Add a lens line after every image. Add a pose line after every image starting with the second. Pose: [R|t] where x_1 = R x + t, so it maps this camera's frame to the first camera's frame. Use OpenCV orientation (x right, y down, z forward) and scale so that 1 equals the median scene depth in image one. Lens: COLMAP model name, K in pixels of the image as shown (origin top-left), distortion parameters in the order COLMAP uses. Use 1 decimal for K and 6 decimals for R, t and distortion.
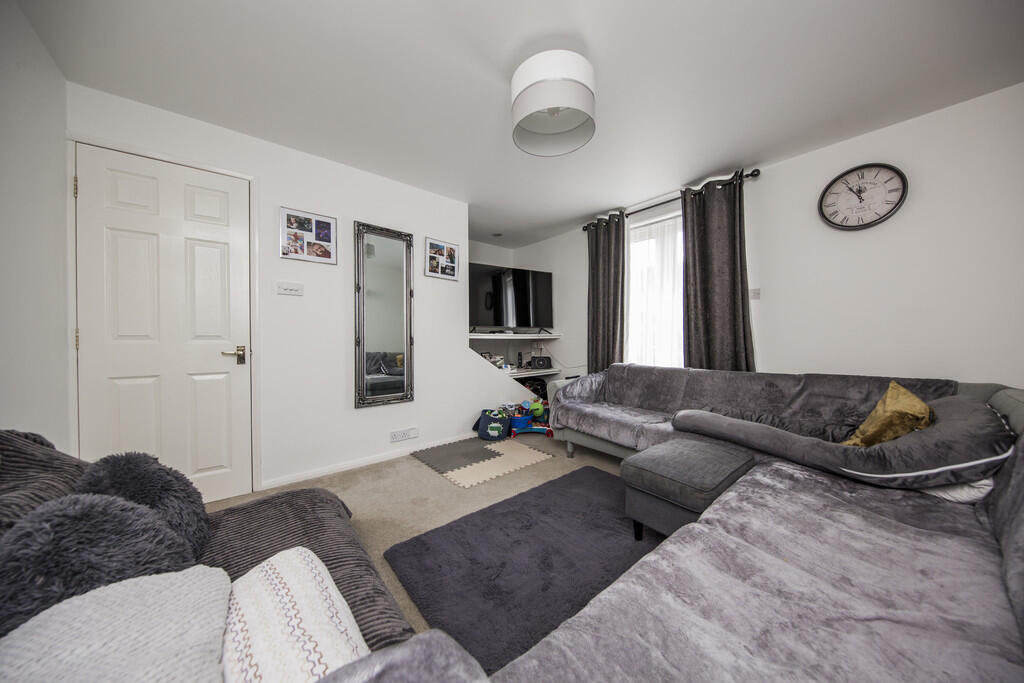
lens RADIAL K [[331.9, 0, 520.1], [0, 331.9, 339.1], [0, 0, 1]] dist [-0.000254, -0.000025]
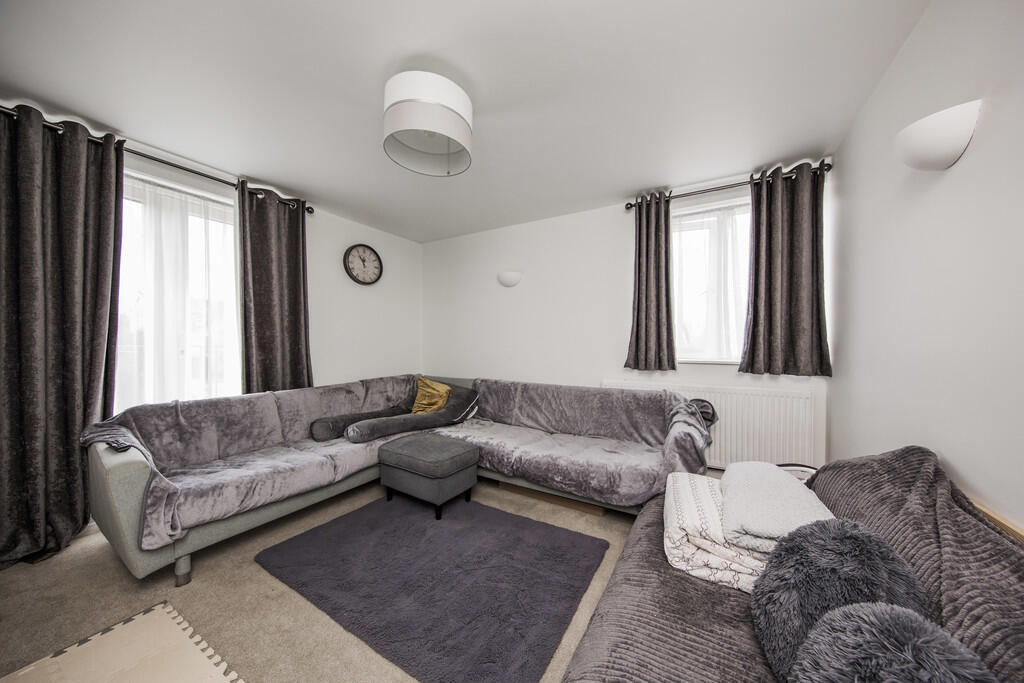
lens RADIAL K [[331.9, 0, 520.1], [0, 331.9, 339.1], [0, 0, 1]] dist [-0.000254, -0.000025]
pose [[-0.320913, 0.032451, 0.946553, -0.577660], [0.015458, 0.999459, -0.029024, -0.017592], [-0.946982, 0.005318, -0.321241, 0.694533]]
